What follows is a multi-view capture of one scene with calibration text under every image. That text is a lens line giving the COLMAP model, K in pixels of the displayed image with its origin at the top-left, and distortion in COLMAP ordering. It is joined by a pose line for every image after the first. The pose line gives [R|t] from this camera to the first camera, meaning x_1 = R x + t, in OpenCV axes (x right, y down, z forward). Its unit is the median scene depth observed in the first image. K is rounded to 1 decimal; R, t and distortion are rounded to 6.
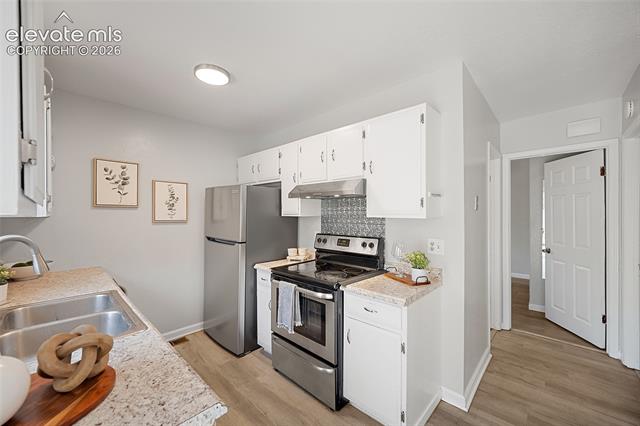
lens RADIAL K [[252.2, 0, 316.2], [0, 252.2, 213.3], [0, 0, 1]] dist [-0.002927, -0.000265]
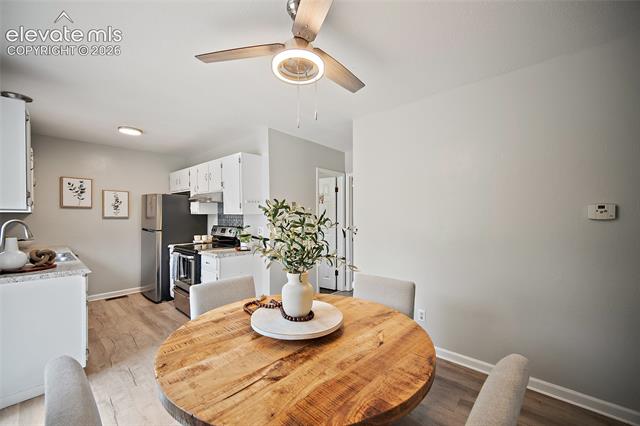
lens RADIAL K [[258.4, 0, 318.2], [0, 258.4, 215.9], [0, 0, 1]] dist [-0.000652, 0.000201]
pose [[0.999594, 0.002750, 0.028356, 0.620886], [-0.002981, 0.999963, 0.008110, 0.008208], [-0.028333, -0.008192, 0.999565, -0.604586]]
